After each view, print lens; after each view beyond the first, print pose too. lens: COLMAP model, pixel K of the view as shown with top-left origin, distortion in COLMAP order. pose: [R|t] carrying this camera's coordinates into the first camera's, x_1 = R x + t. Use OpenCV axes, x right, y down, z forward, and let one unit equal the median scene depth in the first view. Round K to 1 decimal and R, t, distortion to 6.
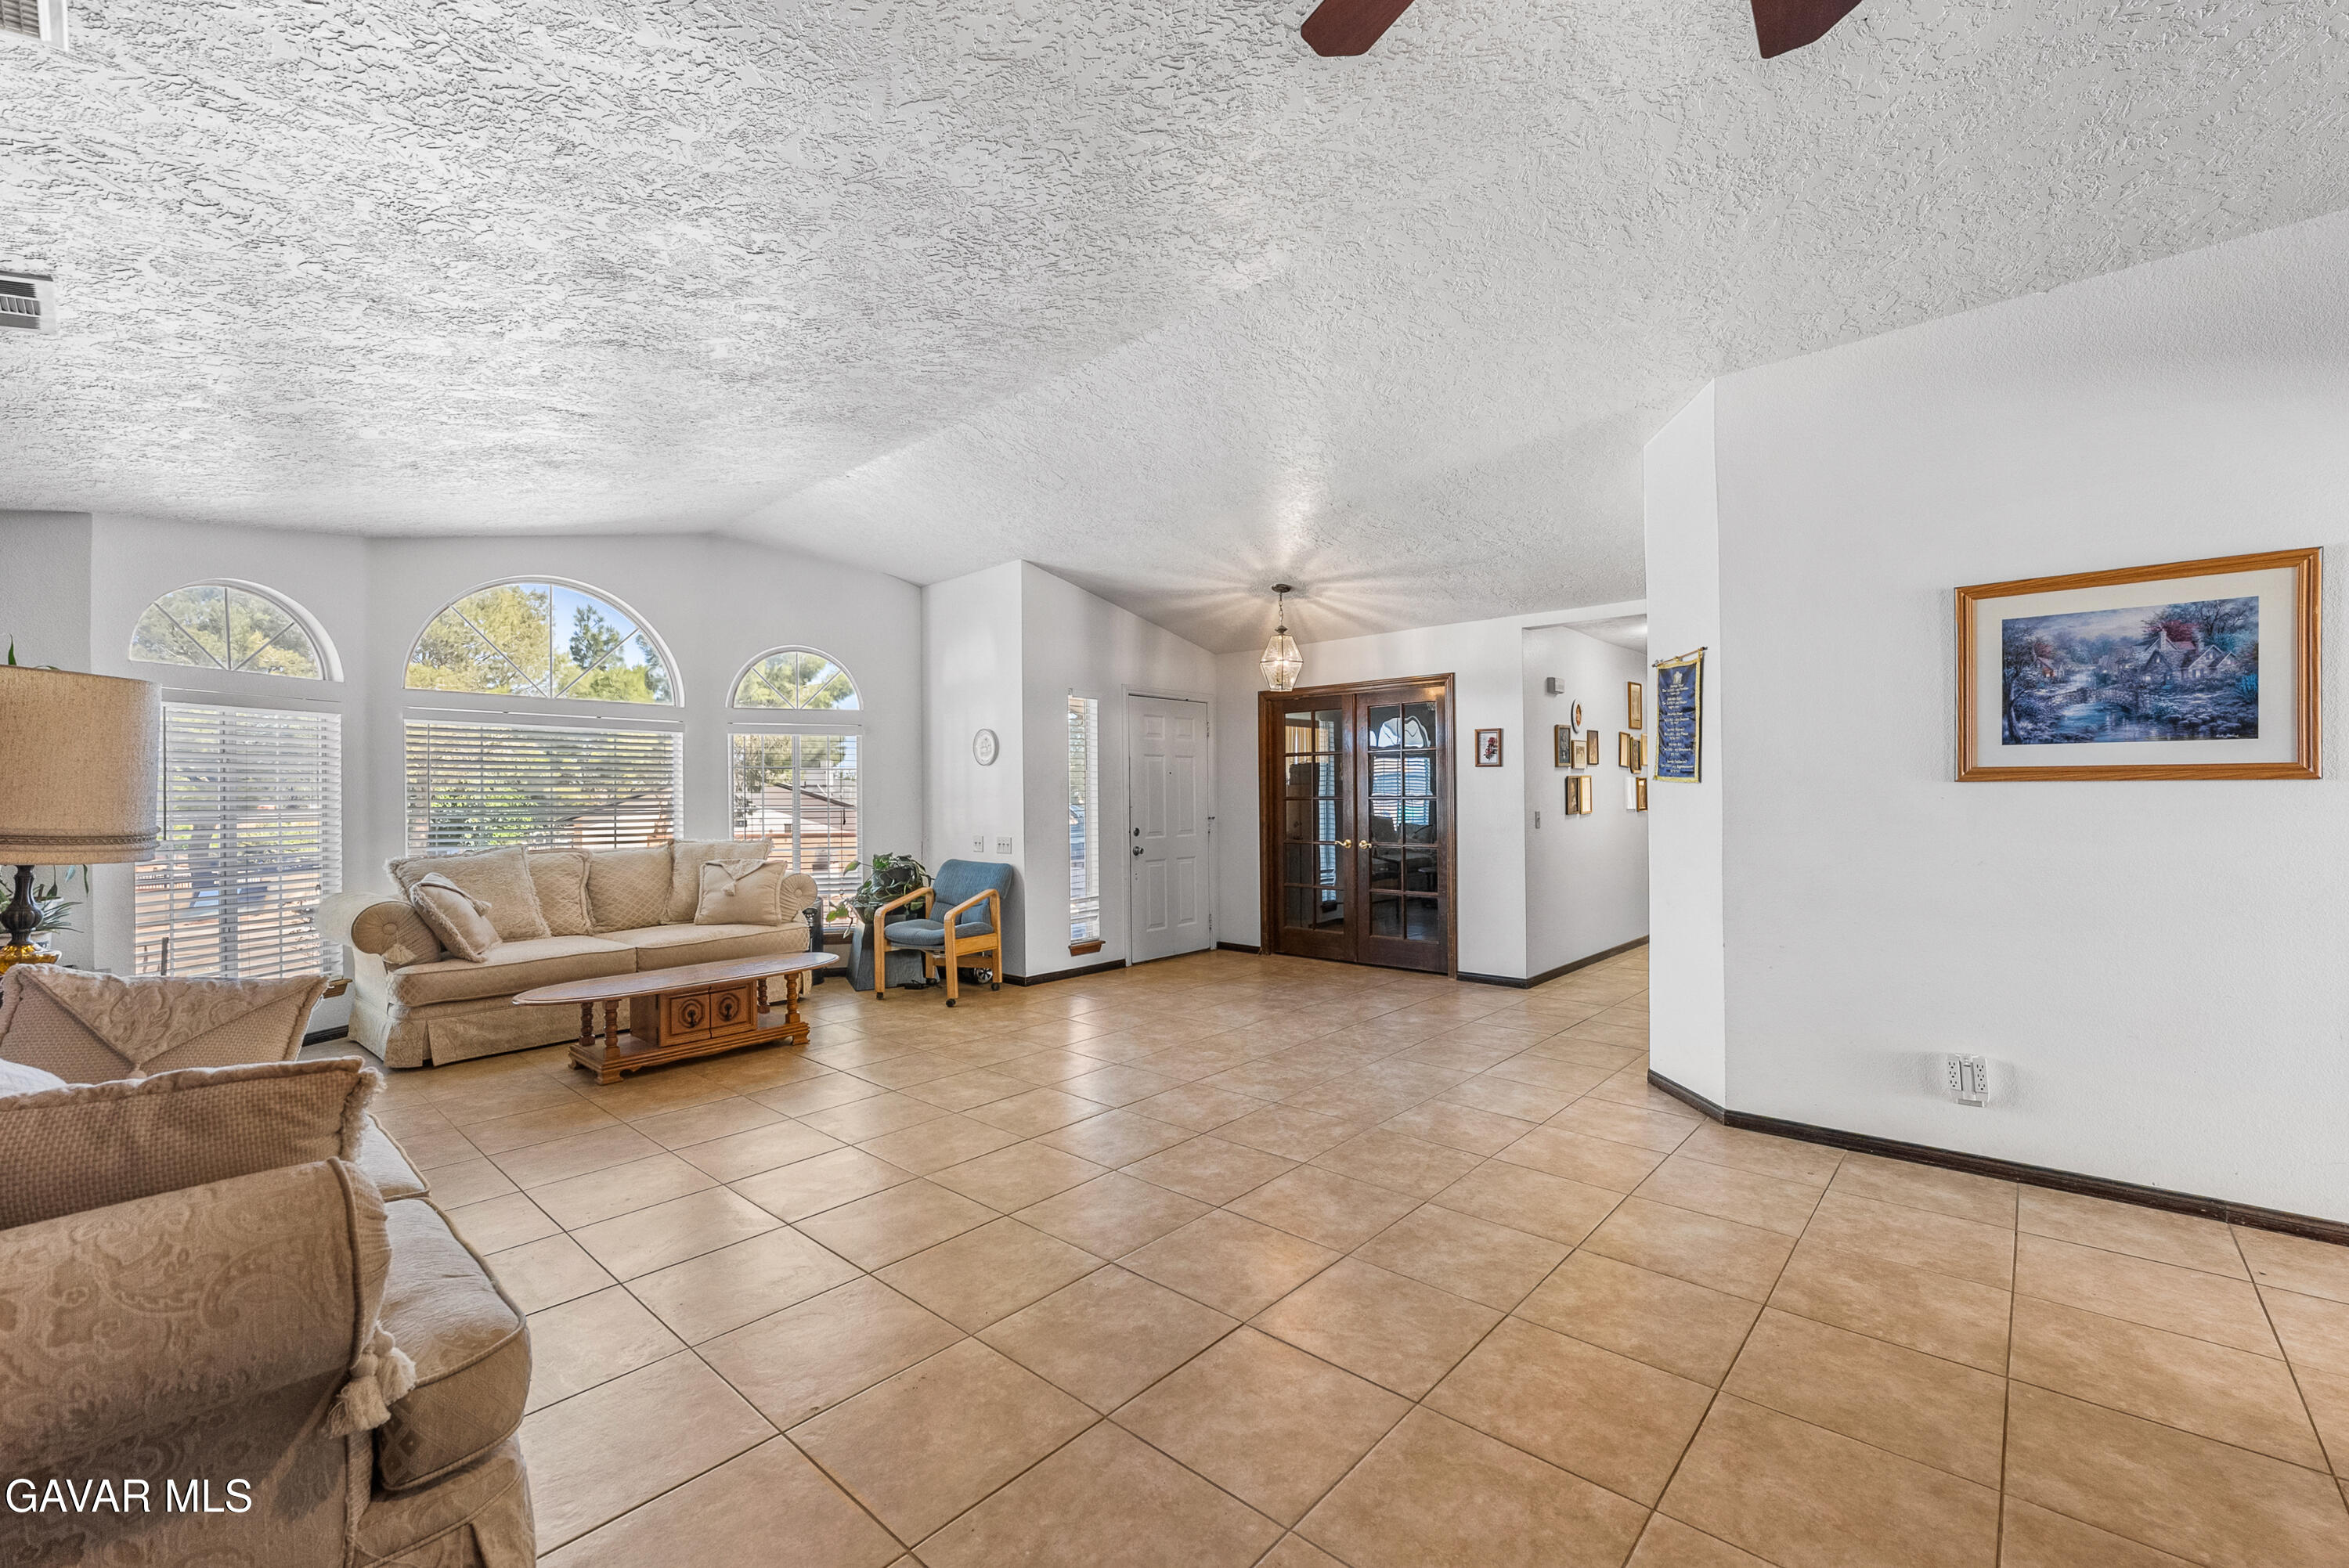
lens RADIAL K [[957.1, 0, 1173.6], [0, 957.1, 791.6], [0, 0, 1]] dist [0.000381, -0.000090]
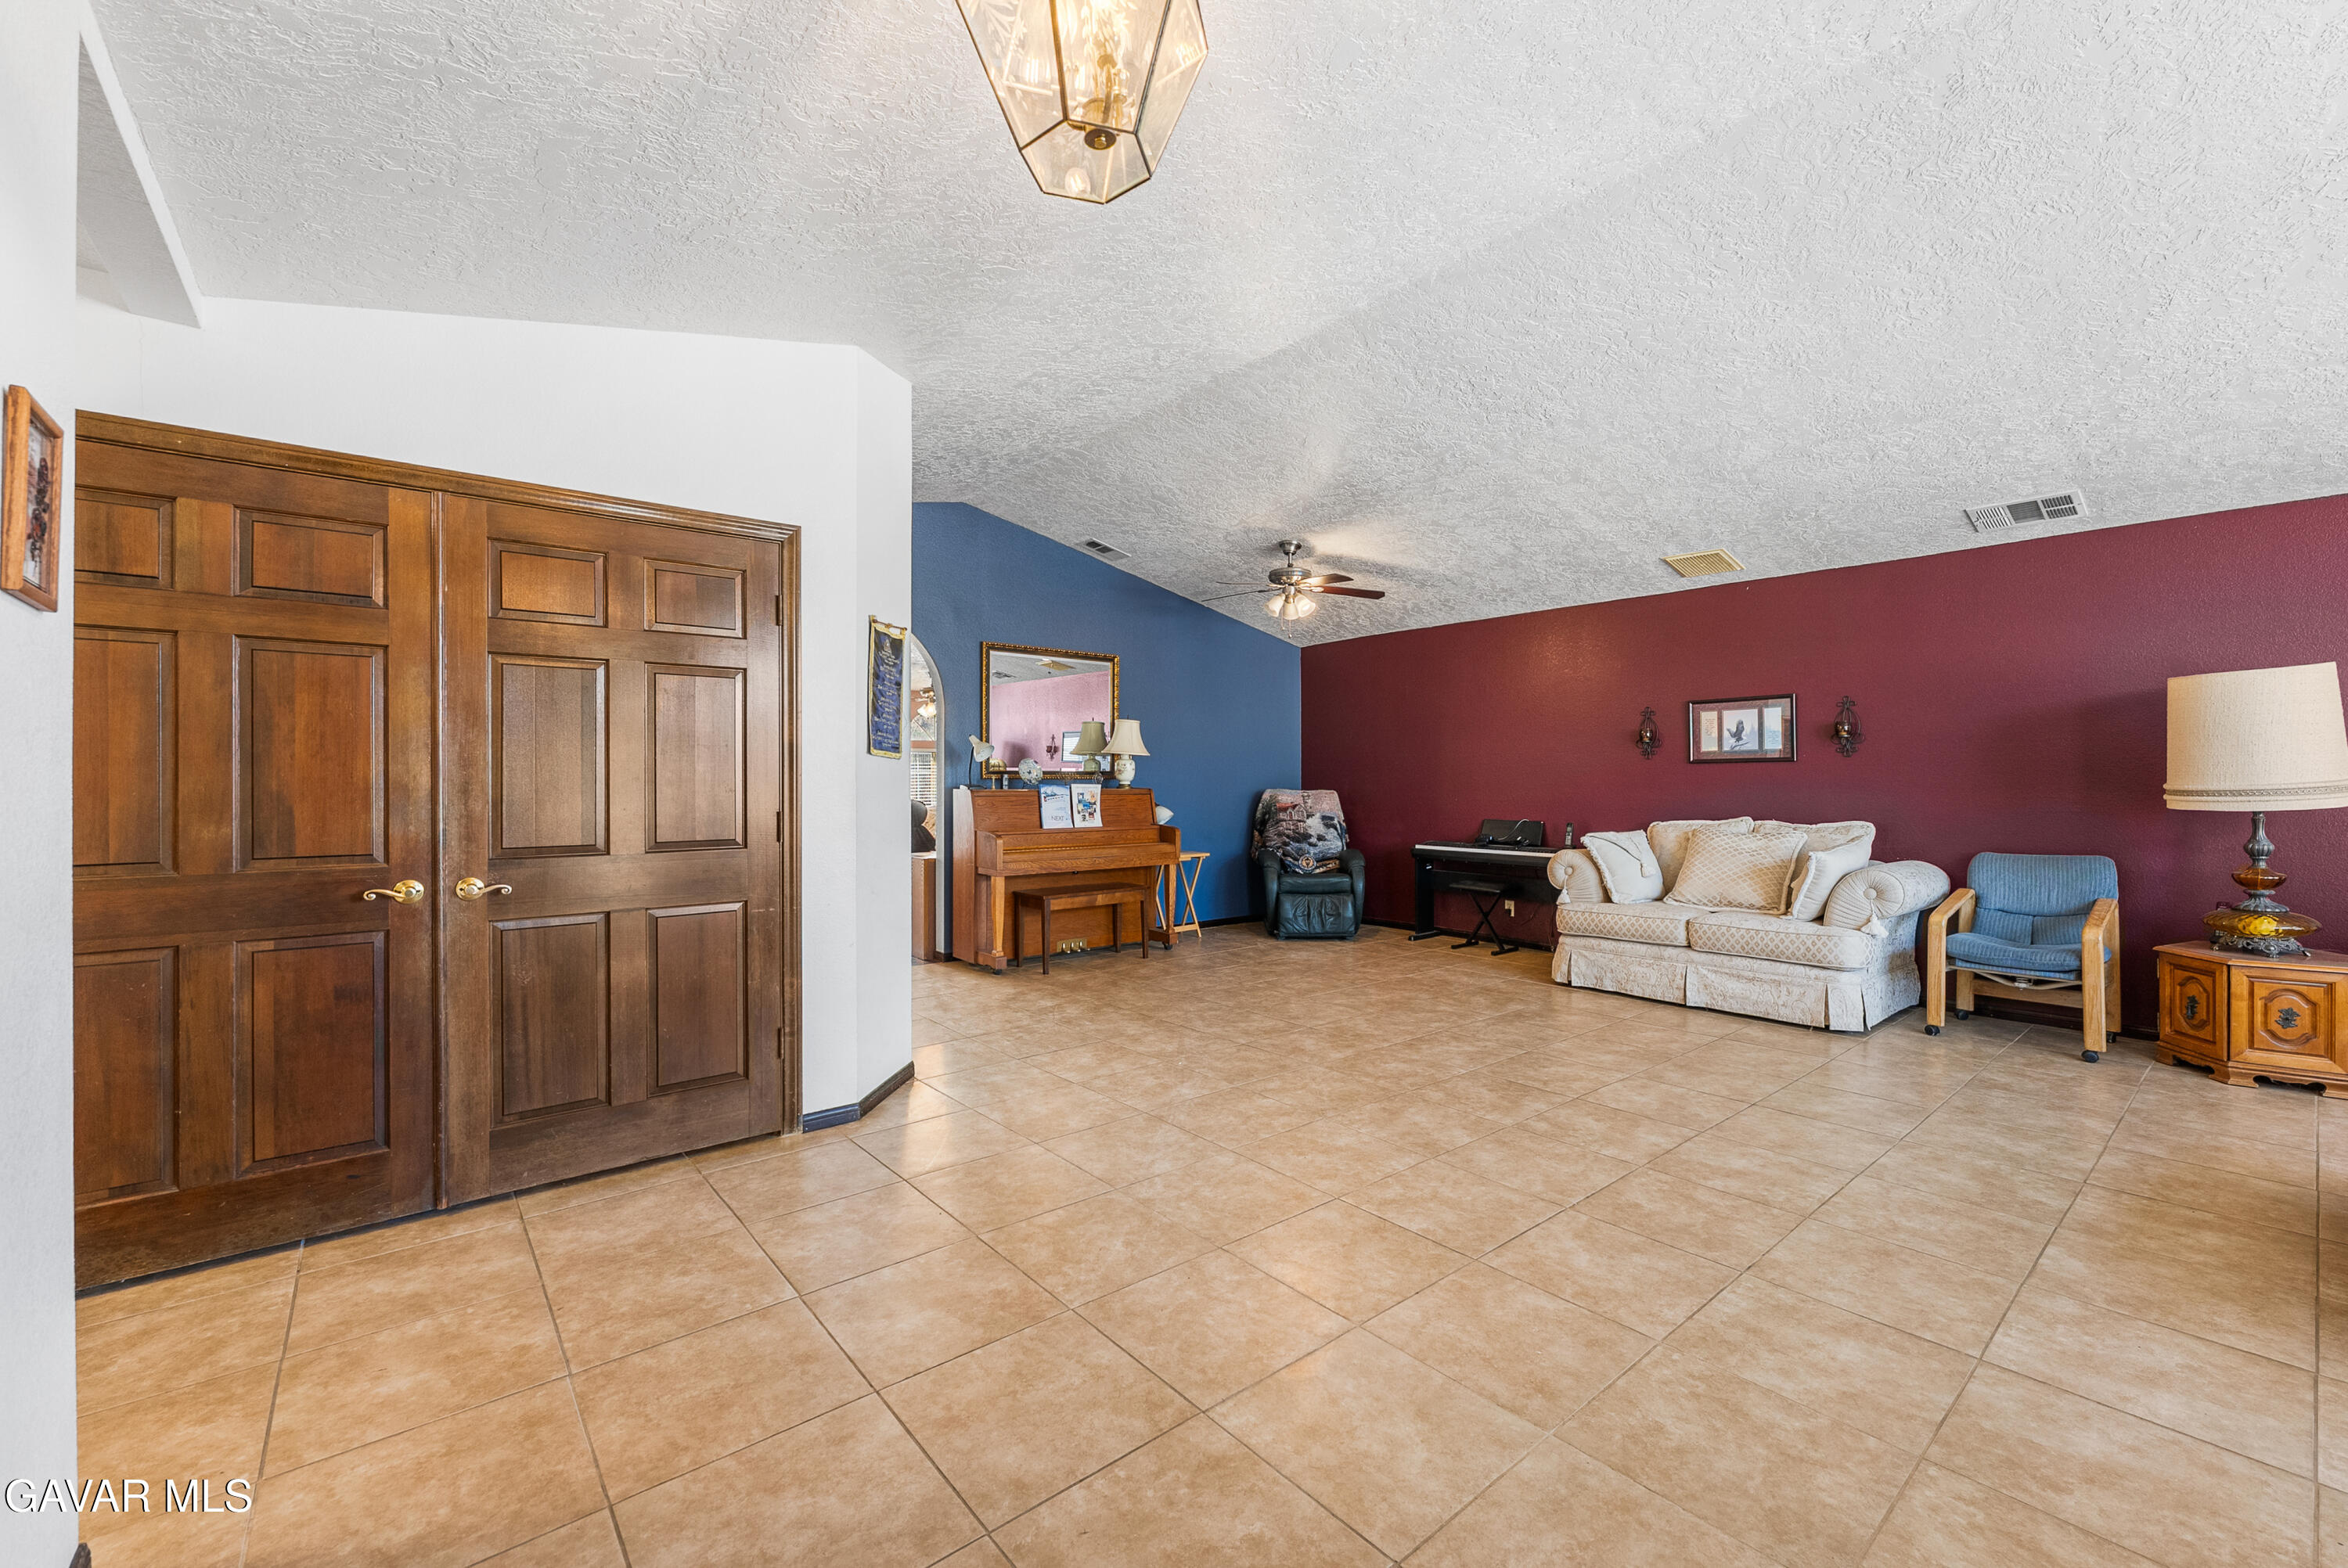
lens RADIAL K [[948.8, 0, 1182.0], [0, 948.8, 782.7], [0, 0, 1]] dist [-0.000174, 0.000062]
pose [[-0.989933, 0.009122, 0.141245, 0.083399], [0.008240, 0.999943, -0.006822, 0.017938], [-0.141299, -0.005590, -0.989951, 1.429349]]
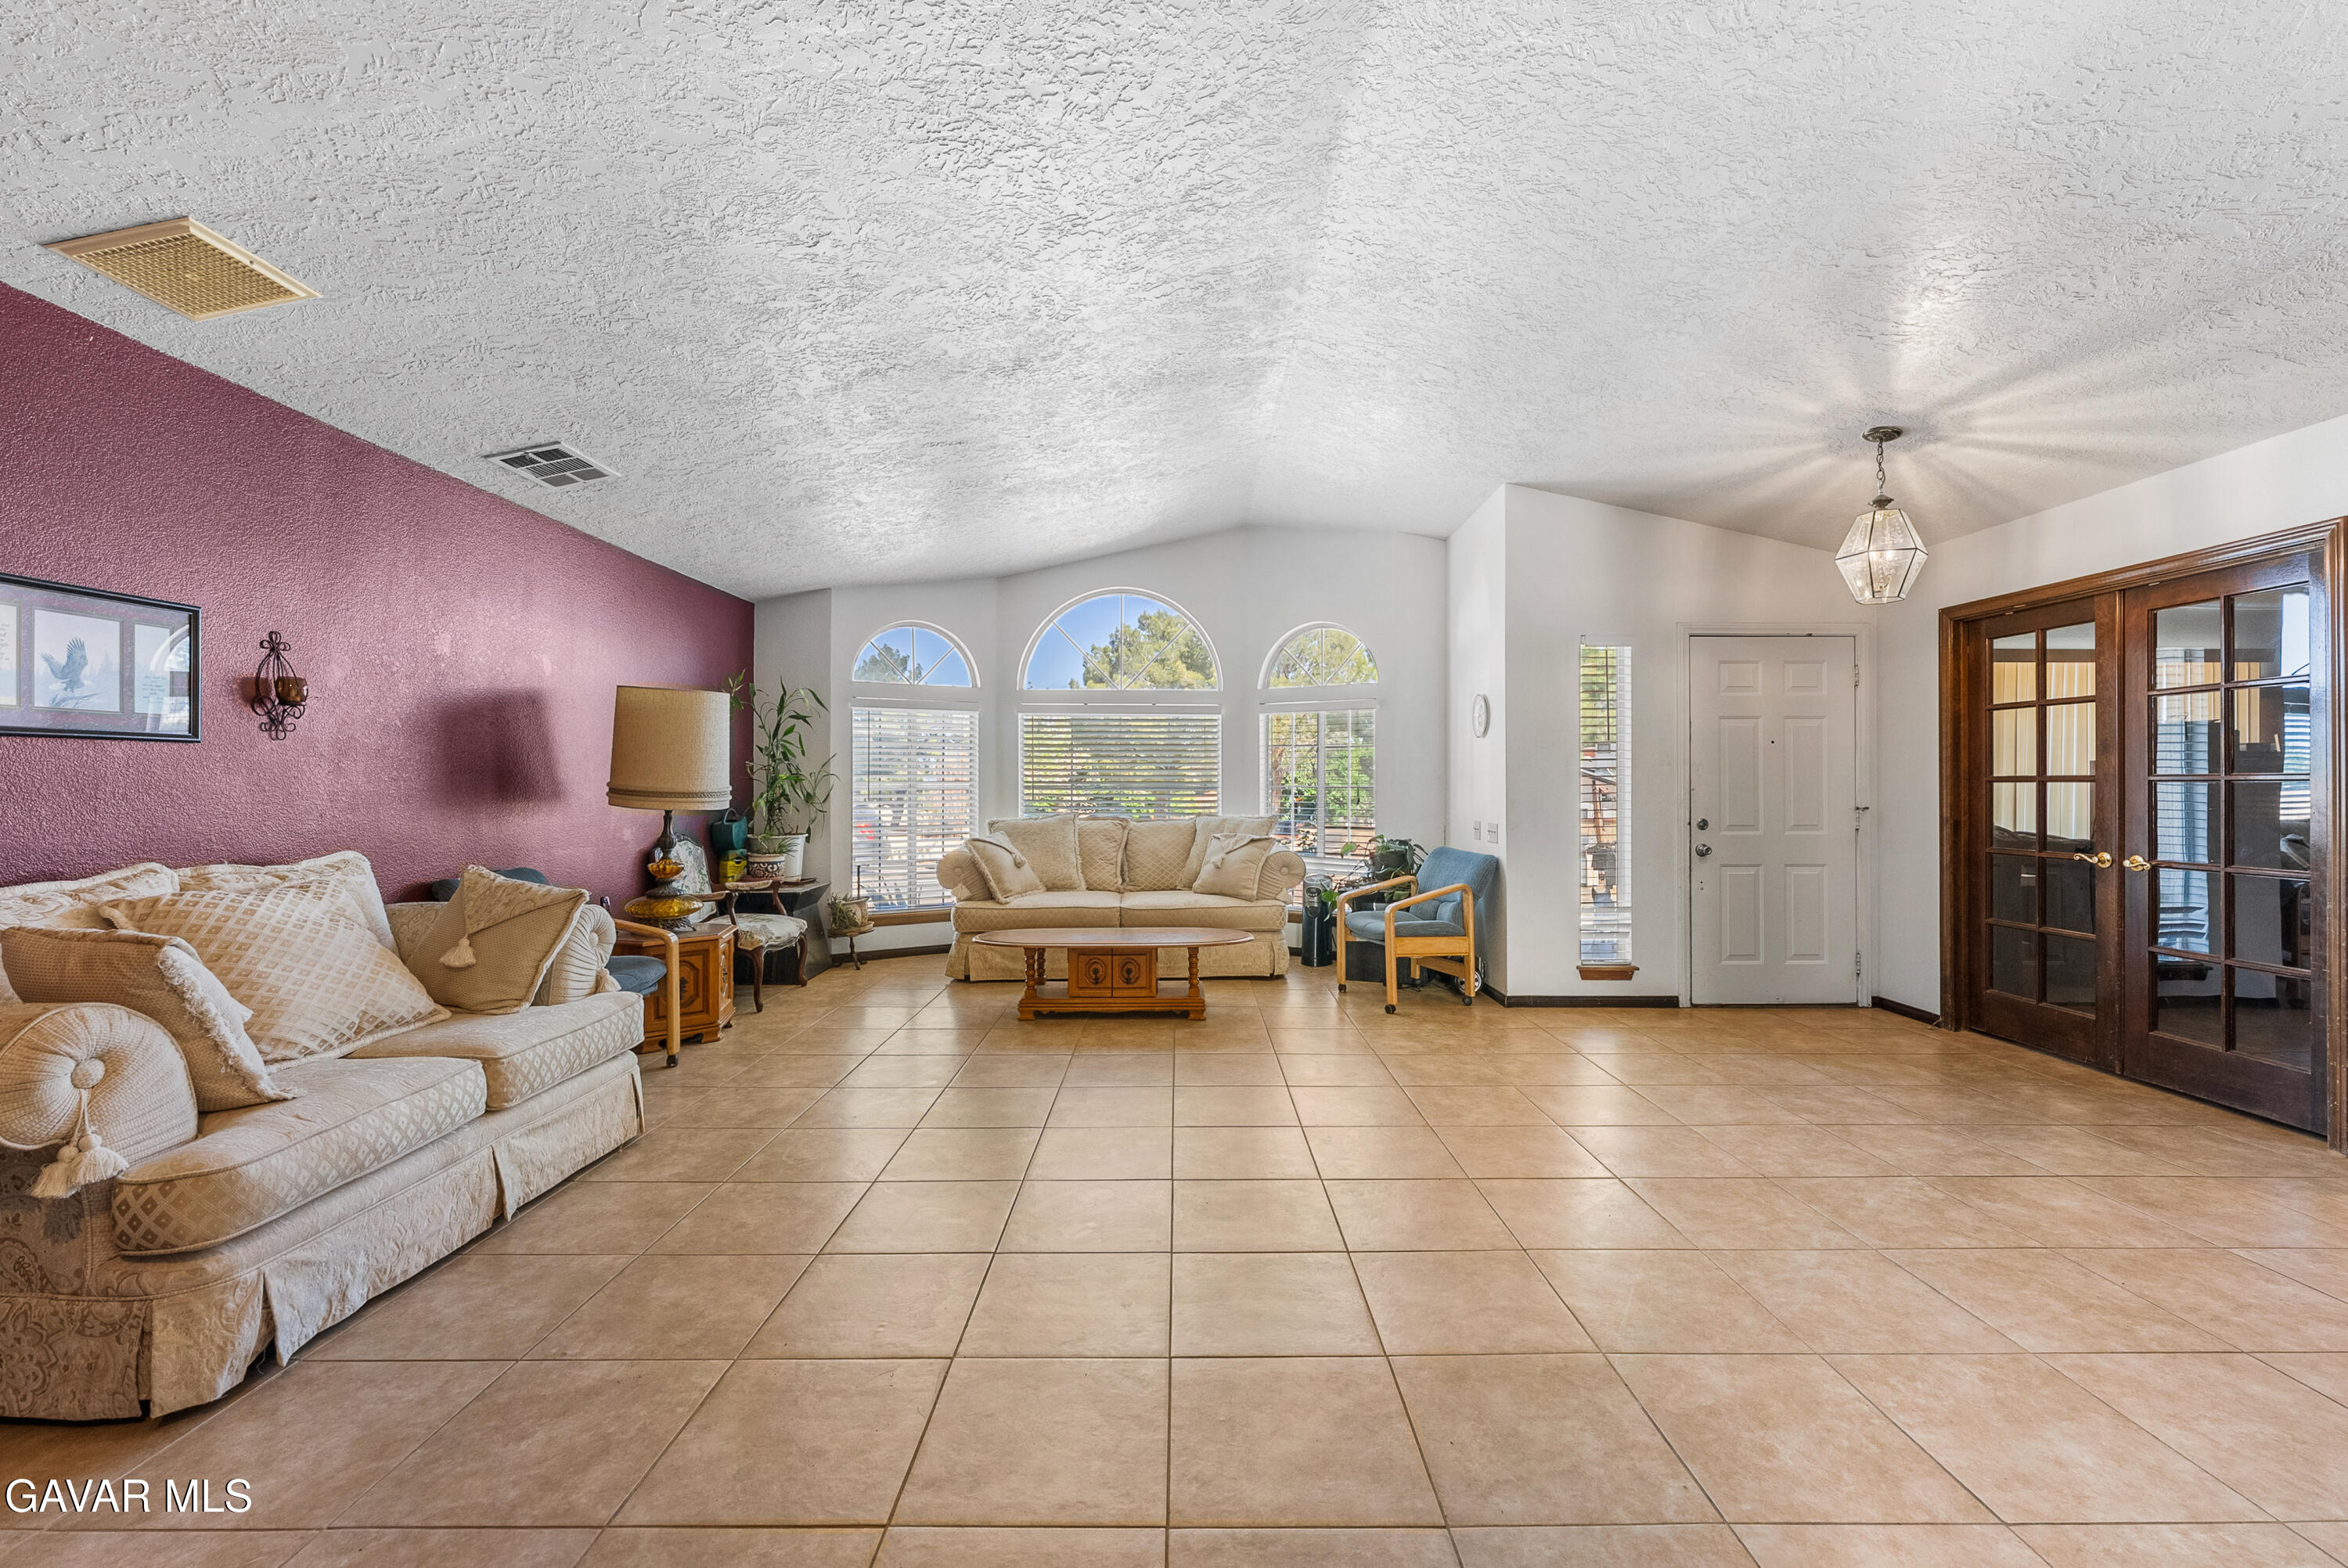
lens RADIAL K [[948.8, 0, 1182.0], [0, 948.8, 782.7], [0, 0, 1]] dist [-0.000174, 0.000062]
pose [[0.672917, 0.007565, -0.739679, 0.317259], [-0.002631, 0.999966, 0.007834, 0.008681], [0.739713, -0.003326, 0.672914, 0.312645]]
